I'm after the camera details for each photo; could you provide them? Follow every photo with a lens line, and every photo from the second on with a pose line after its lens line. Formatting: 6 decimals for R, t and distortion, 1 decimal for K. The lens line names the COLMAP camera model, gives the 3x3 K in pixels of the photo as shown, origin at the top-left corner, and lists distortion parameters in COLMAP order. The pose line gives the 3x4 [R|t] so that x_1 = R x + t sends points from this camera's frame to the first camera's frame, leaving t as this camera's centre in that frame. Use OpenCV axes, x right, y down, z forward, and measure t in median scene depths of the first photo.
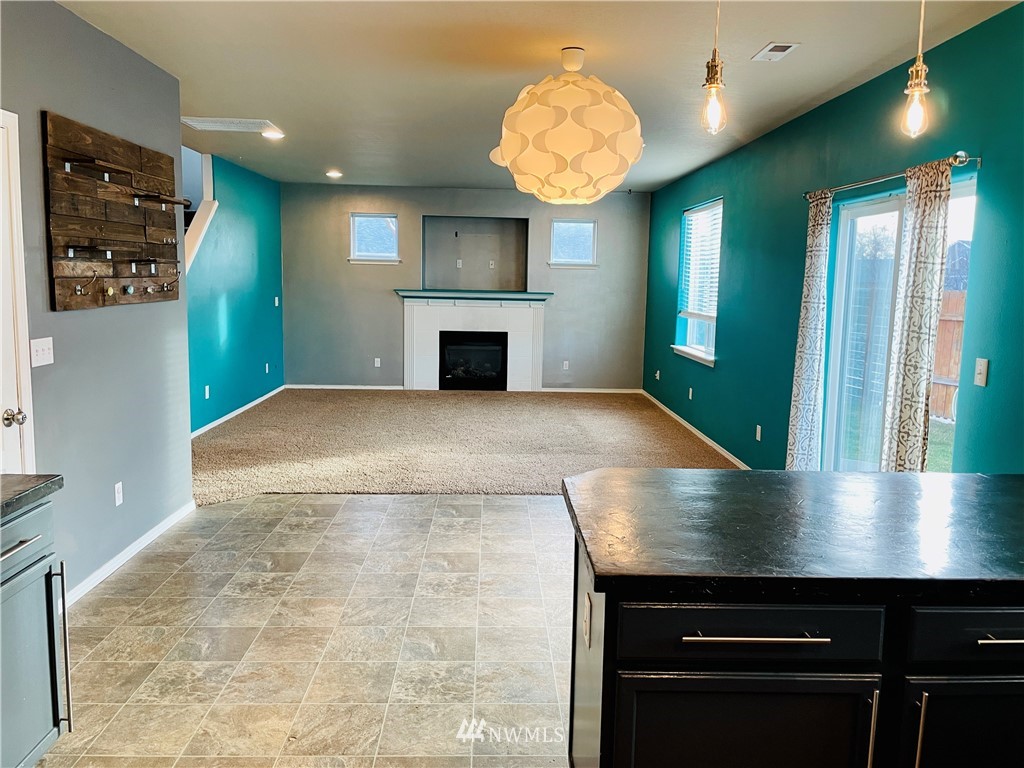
lens RADIAL K [[773.8, 0, 520.7], [0, 773.8, 380.8], [0, 0, 1]] dist [0.069533, -0.089172]
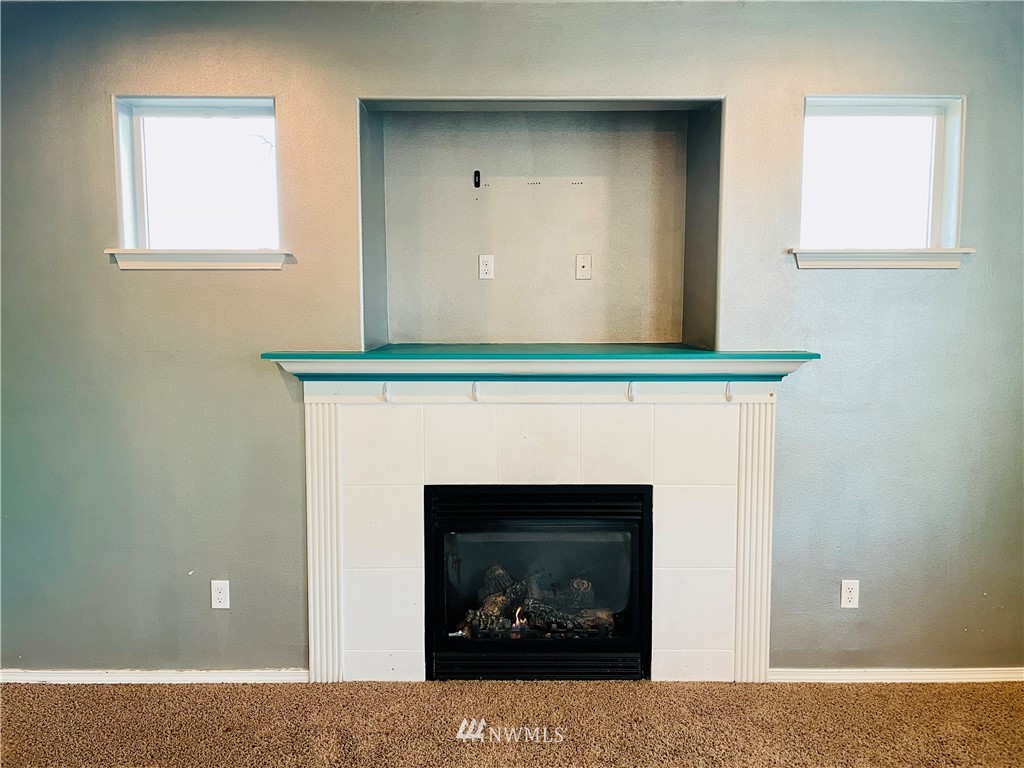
lens RADIAL K [[773.8, 0, 517.9], [0, 773.8, 384.5], [0, 0, 1]] dist [0.069533, -0.089172]
pose [[0.998822, -0.019714, -0.044342, -0.054553], [0.018169, 0.999223, -0.034984, -0.092426], [0.044997, 0.034137, 0.998404, 0.699686]]
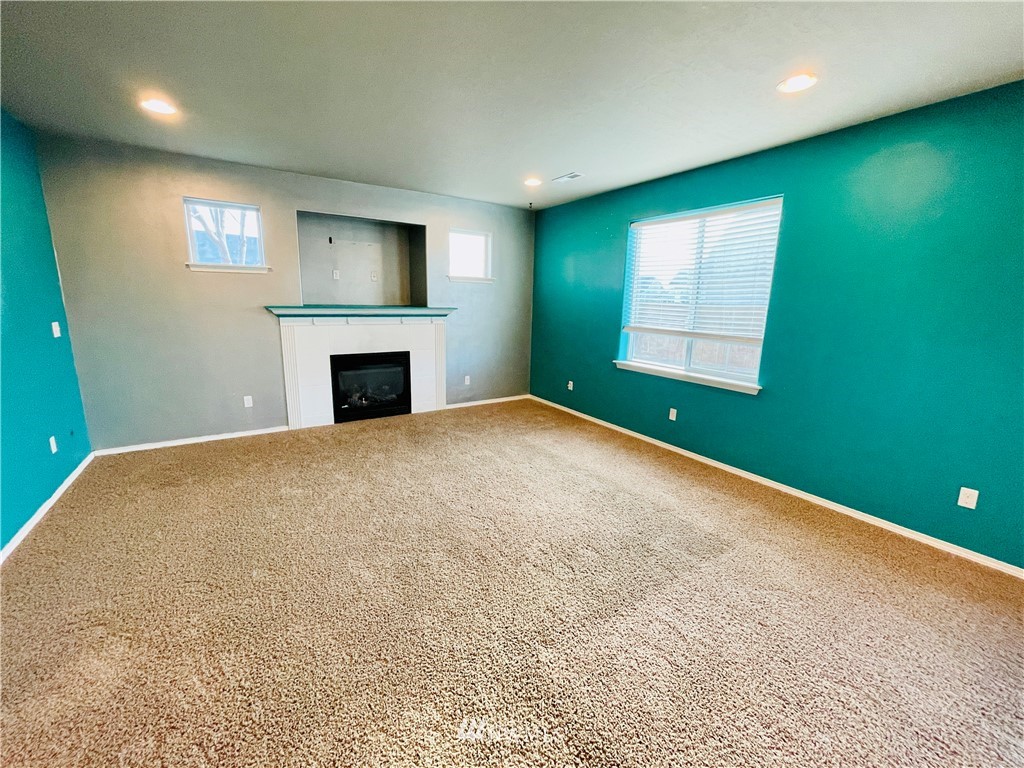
lens RADIAL K [[413.8, 0, 507.5], [0, 413.8, 381.1], [0, 0, 1]] dist [-0.003290, 0.000853]
pose [[0.867487, -0.102047, 0.486880, -0.159173], [0.062279, 0.993312, 0.097229, -0.068026], [-0.493545, -0.054023, 0.868041, 0.514945]]
